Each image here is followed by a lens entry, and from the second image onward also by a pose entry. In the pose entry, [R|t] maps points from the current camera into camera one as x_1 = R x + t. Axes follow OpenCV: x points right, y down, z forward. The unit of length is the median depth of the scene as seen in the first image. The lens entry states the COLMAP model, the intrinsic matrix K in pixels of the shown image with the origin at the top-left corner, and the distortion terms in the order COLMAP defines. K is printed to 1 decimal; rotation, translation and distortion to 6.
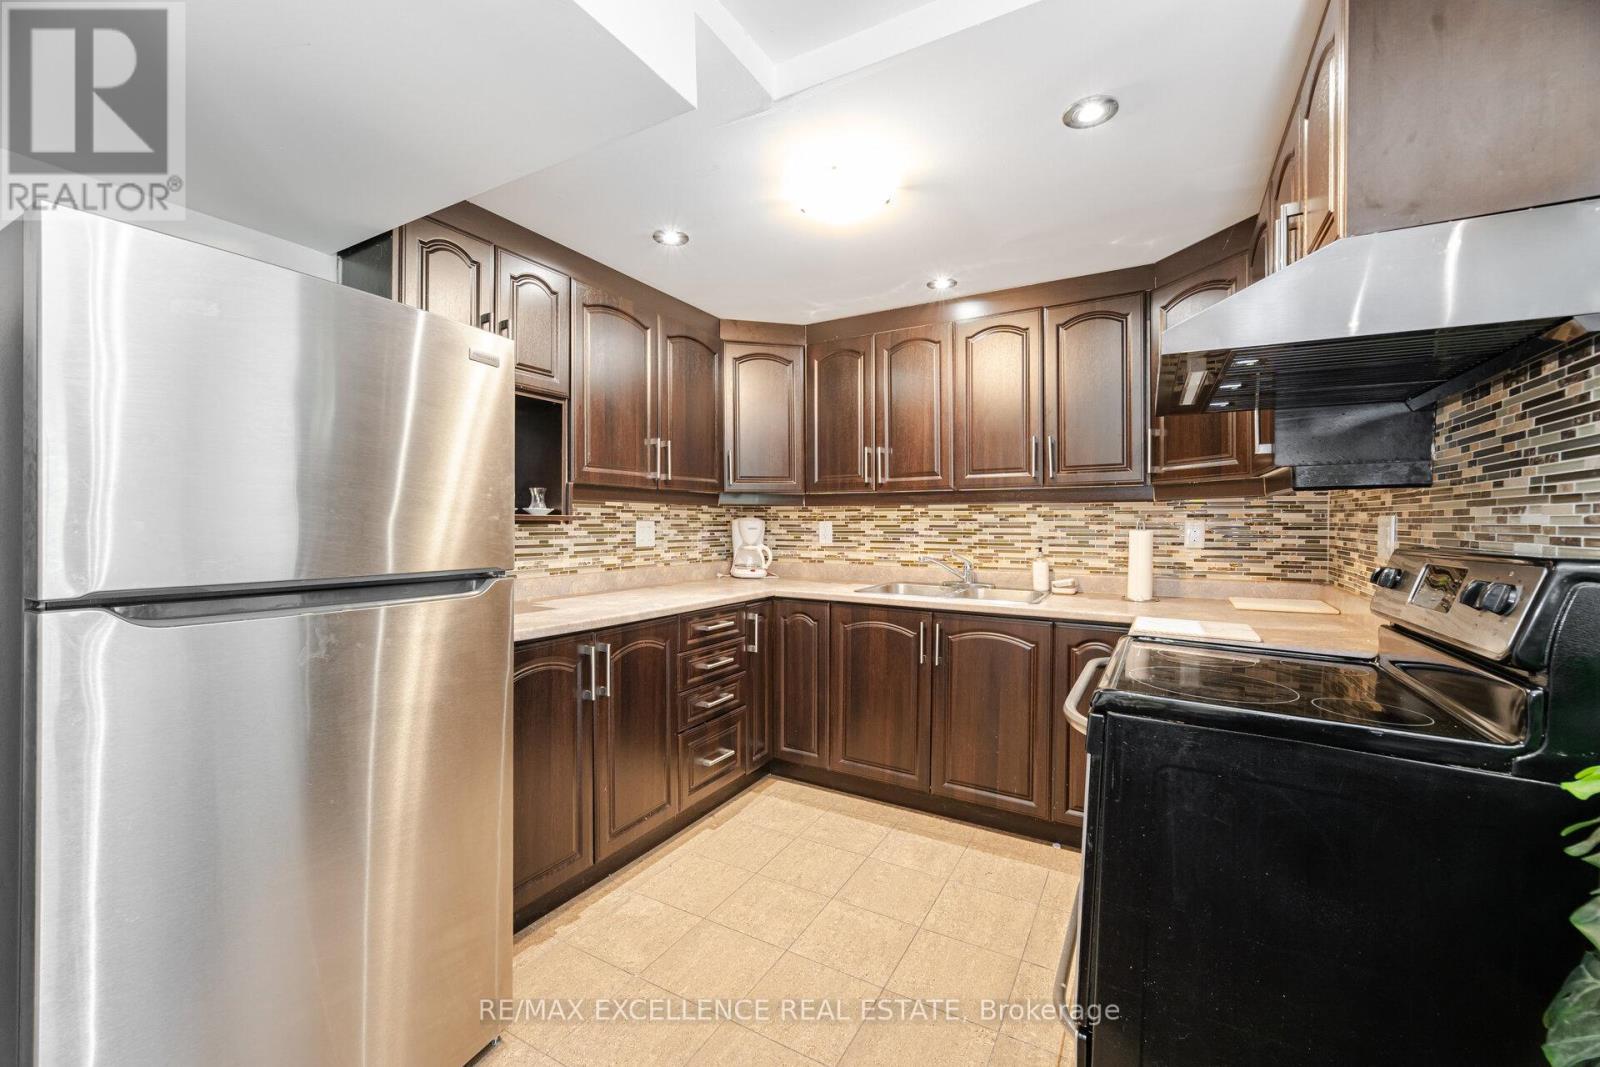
lens RADIAL K [[646.5, 0, 794.1], [0, 646.5, 526.2], [0, 0, 1]] dist [0.001574, 0.000897]
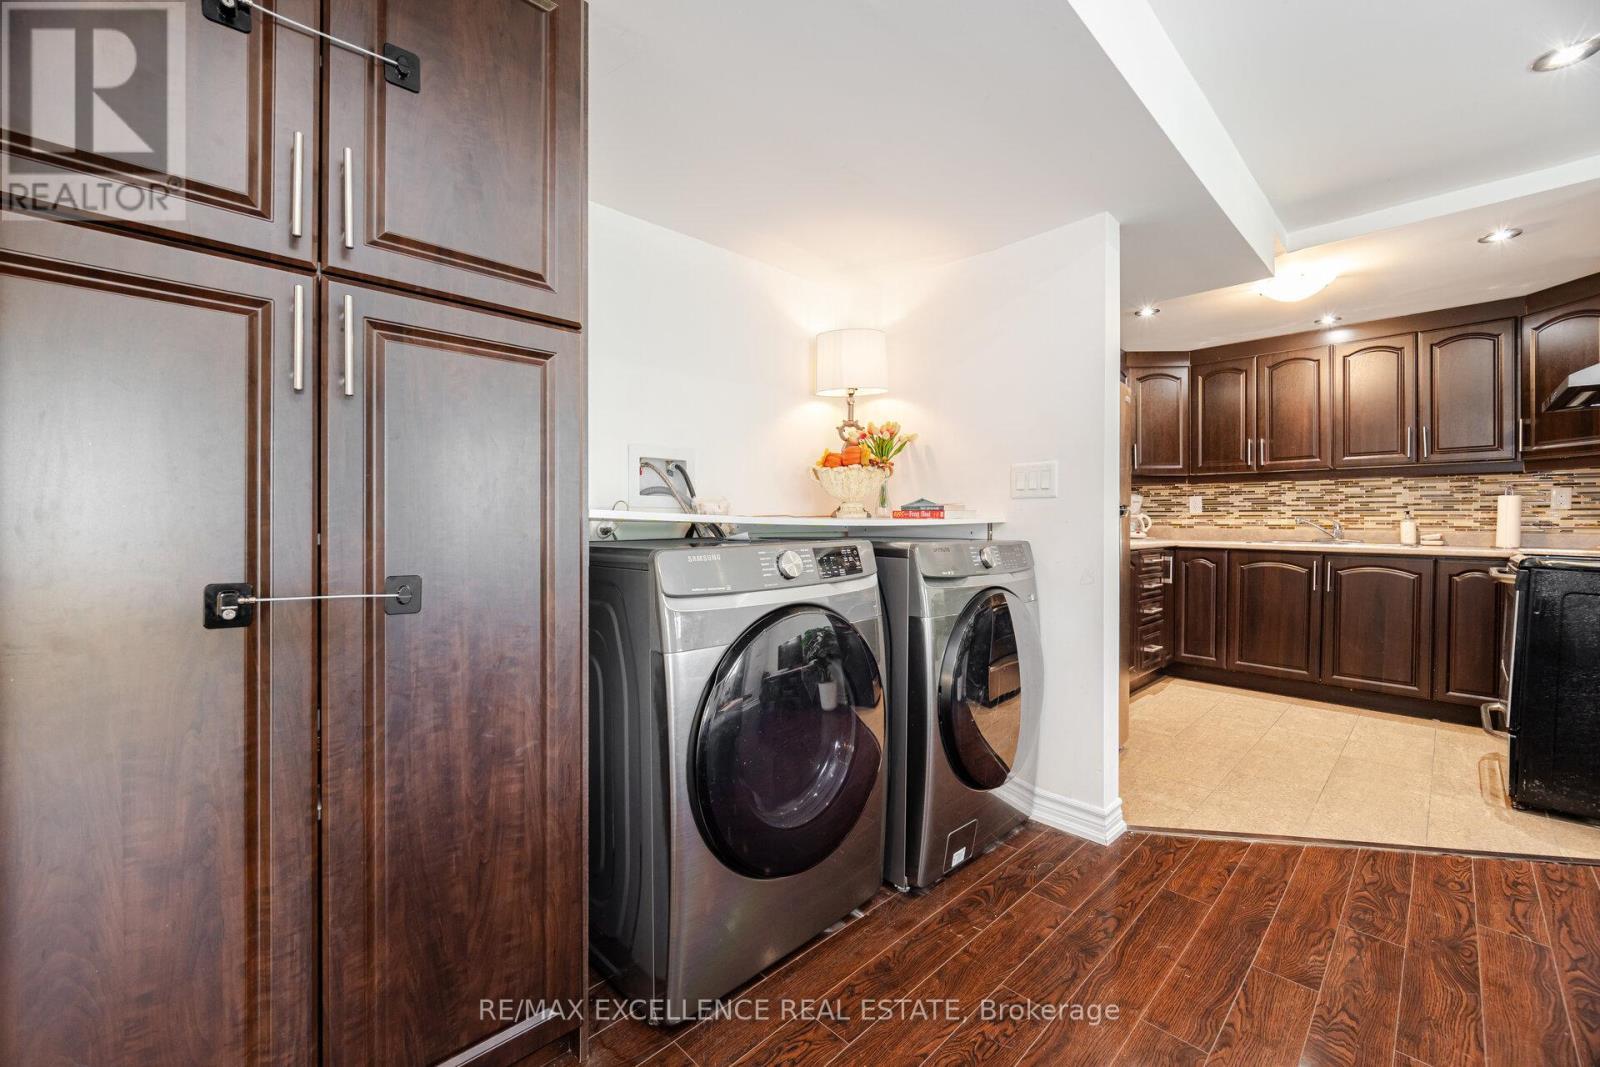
lens RADIAL K [[646.5, 0, 802.9], [0, 646.5, 522.9], [0, 0, 1]] dist [0.001574, 0.000897]
pose [[0.962680, 0.003275, -0.270622, -0.444797], [-0.003898, 0.999991, -0.001763, 0.063343], [0.270614, 0.002752, 0.962684, -0.599056]]
